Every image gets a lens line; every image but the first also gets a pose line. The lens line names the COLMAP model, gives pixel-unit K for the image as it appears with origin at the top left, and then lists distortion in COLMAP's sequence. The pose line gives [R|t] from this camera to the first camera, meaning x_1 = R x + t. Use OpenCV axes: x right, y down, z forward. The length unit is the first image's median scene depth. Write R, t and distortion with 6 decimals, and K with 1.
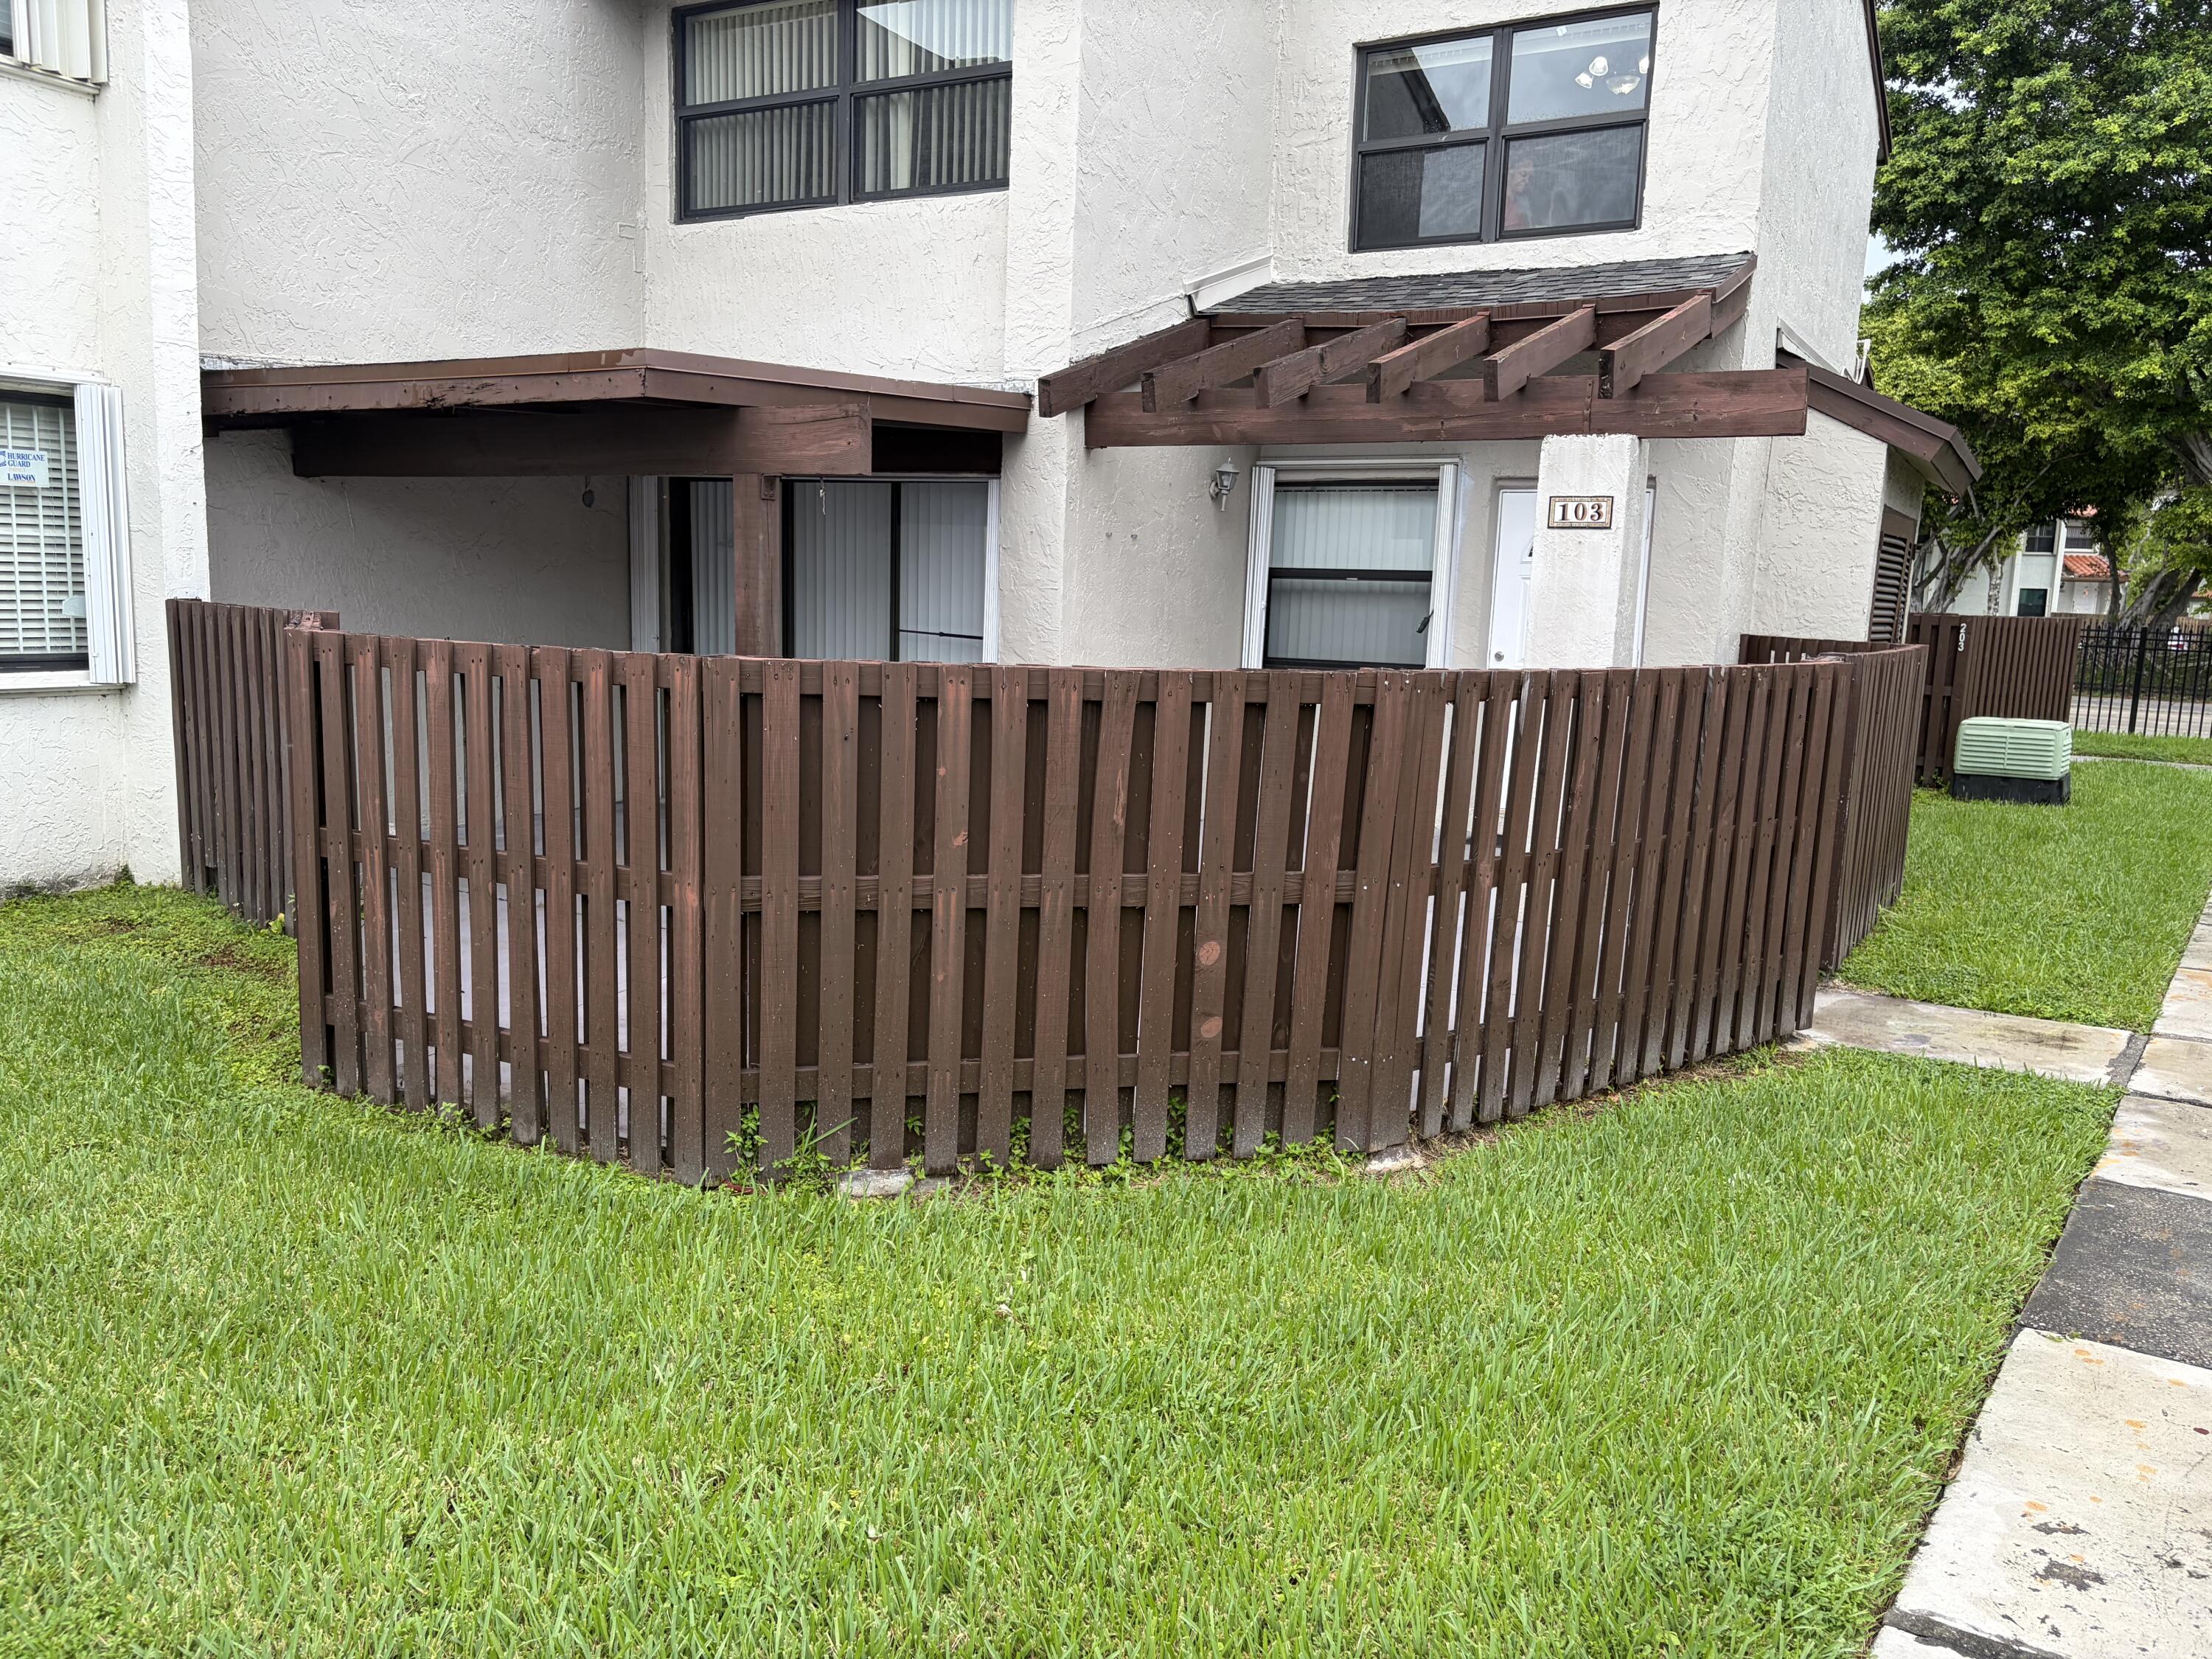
lens RADIAL K [[1670.9, 0, 1090.4], [0, 1670.9, 831.1], [0, 0, 1]] dist [0.049907, -0.054511]
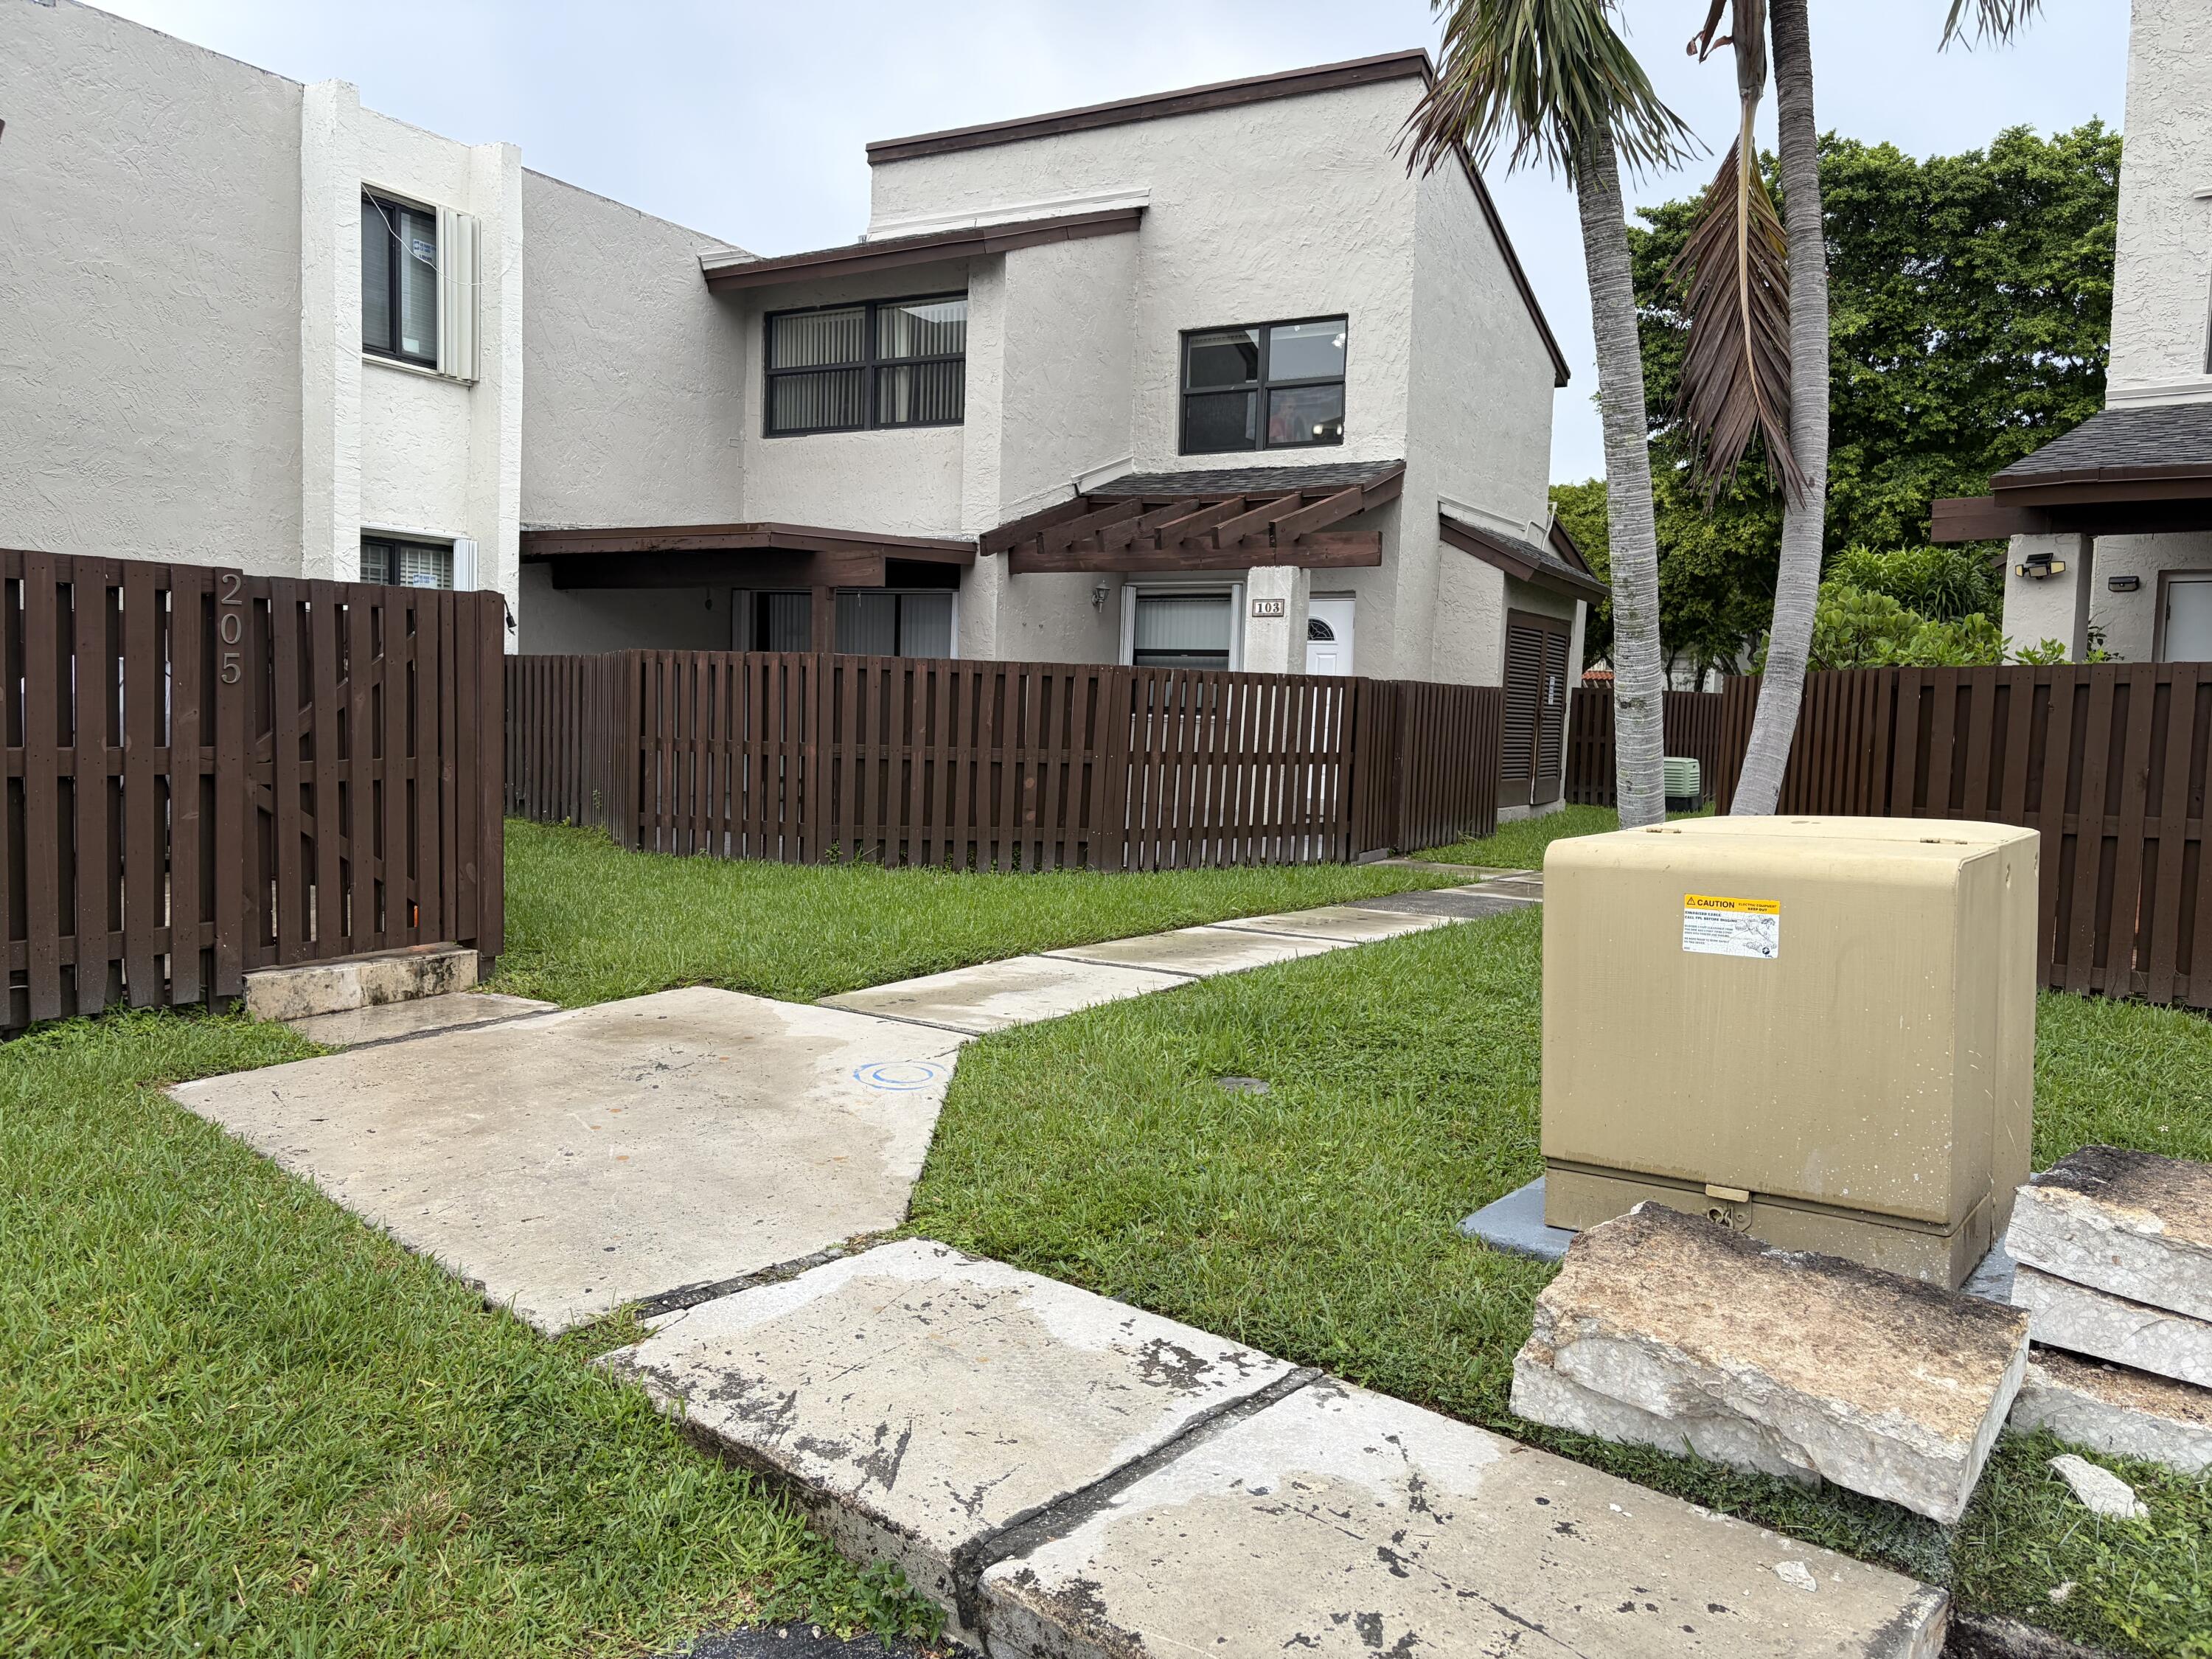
lens RADIAL K [[1670.9, 0, 1089.7], [0, 1670.9, 839.7], [0, 0, 1]] dist [0.049907, -0.054511]
pose [[1.000000, -0.000151, 0.000243, 0.074043], [0.000168, 0.997553, -0.069921, 0.150772], [-0.000232, 0.069921, 0.997552, -0.637144]]
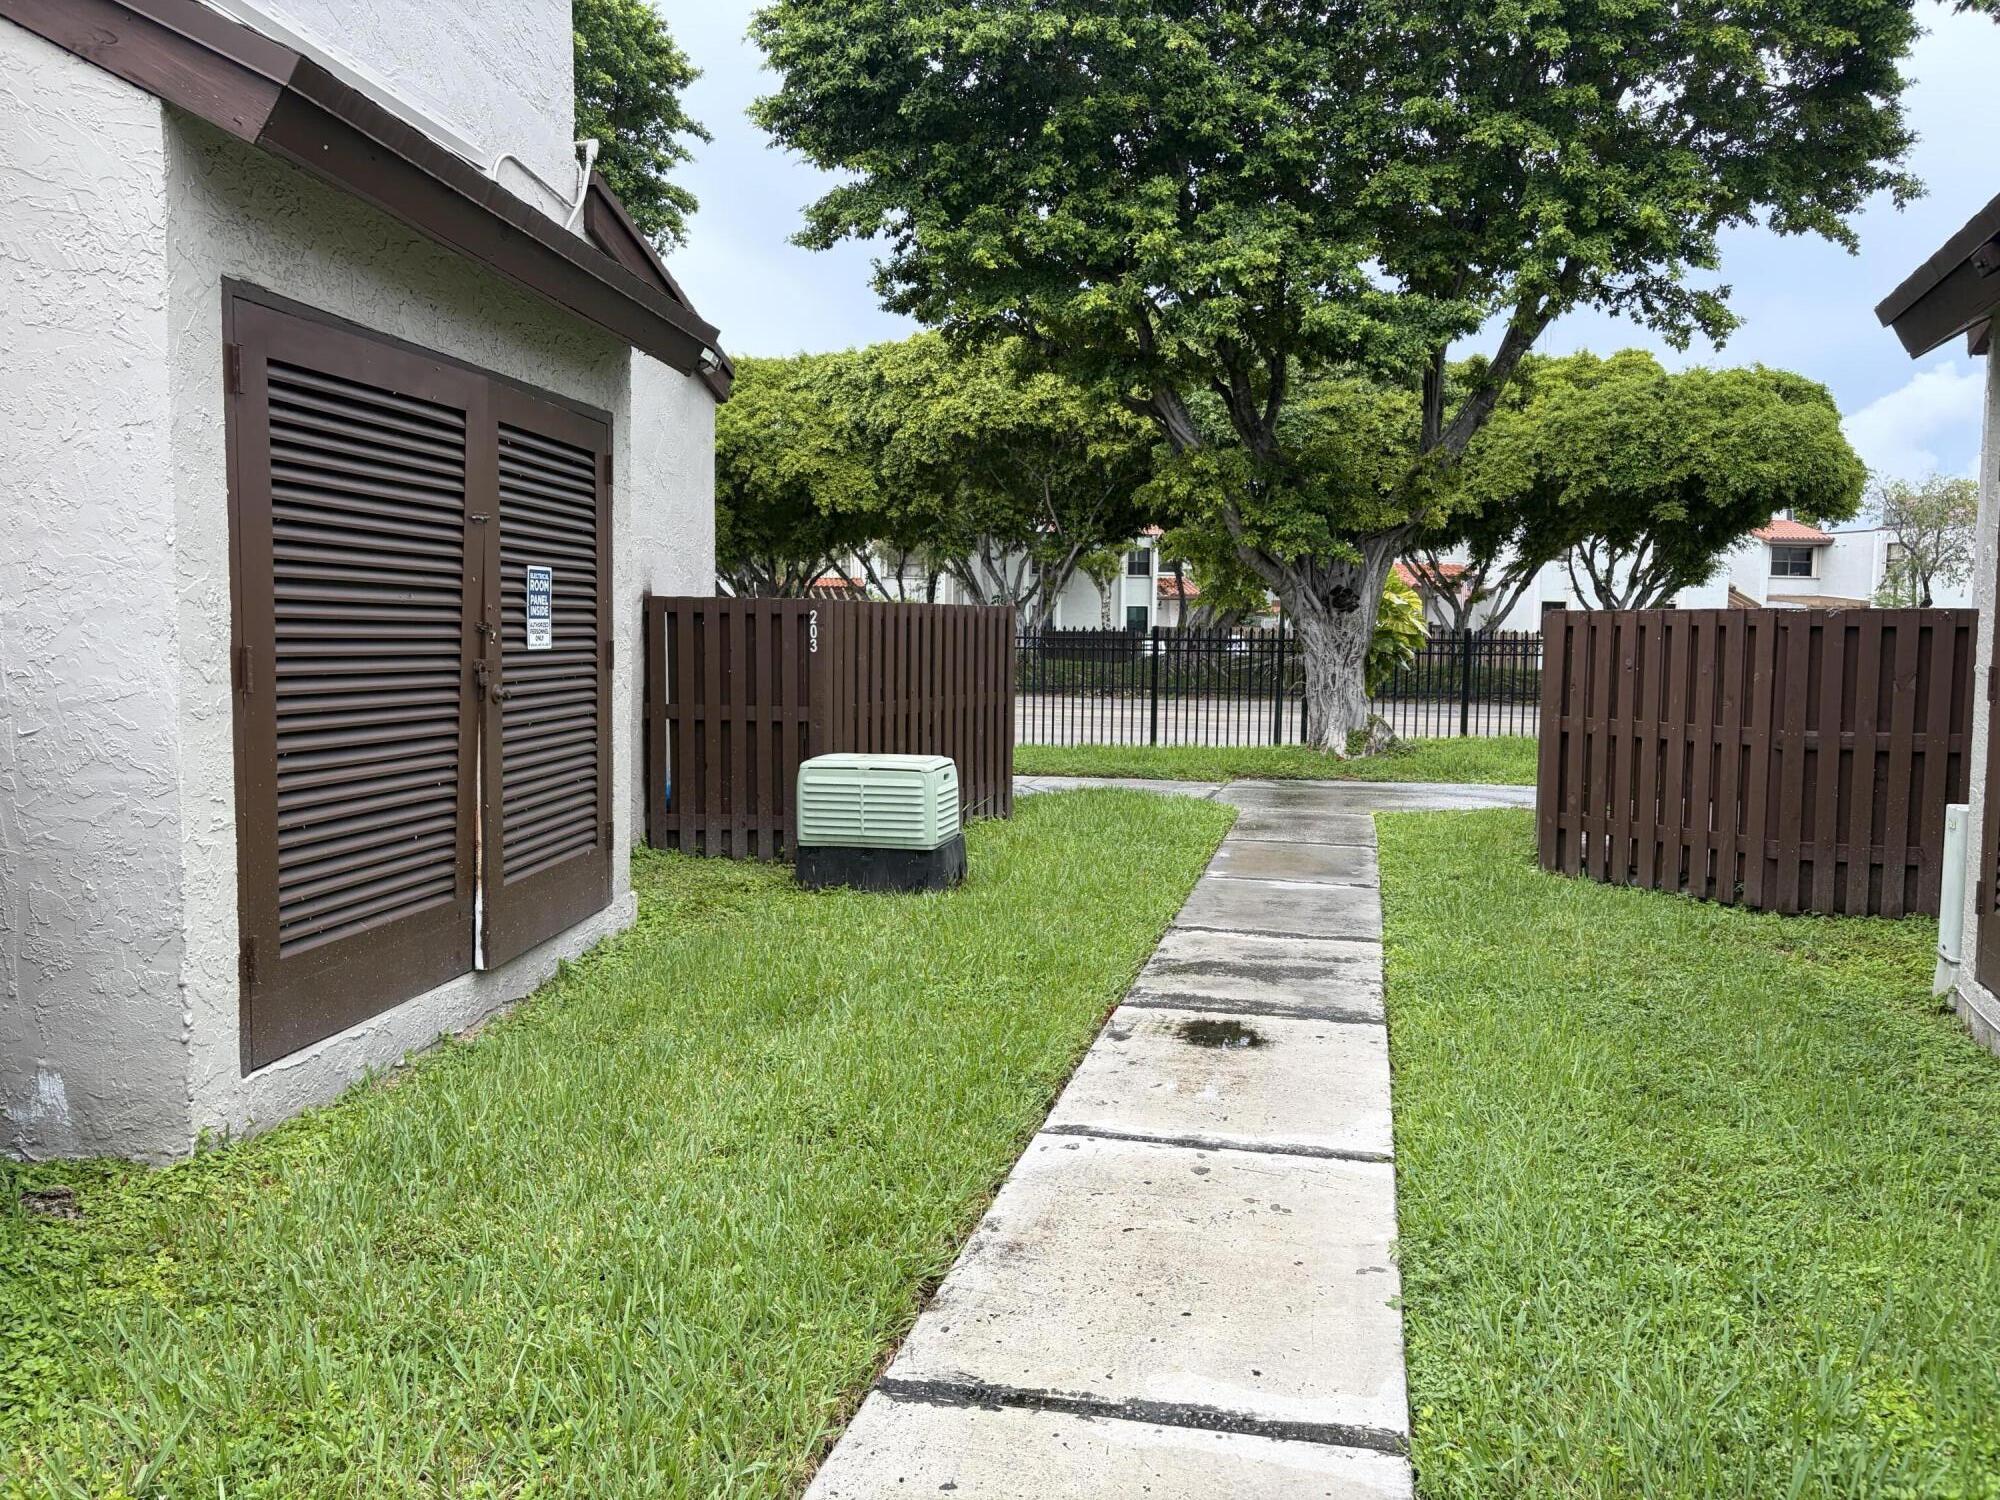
lens RADIAL K [[1510.8, 0, 990.2], [0, 1510.8, 747.5], [0, 0, 1]] dist [0.049907, -0.054511]
pose [[0.925919, -0.051714, 0.374166, 0.536076], [0.074433, 0.996141, -0.046516, -0.057210], [-0.370316, 0.070920, 0.926194, 0.655461]]
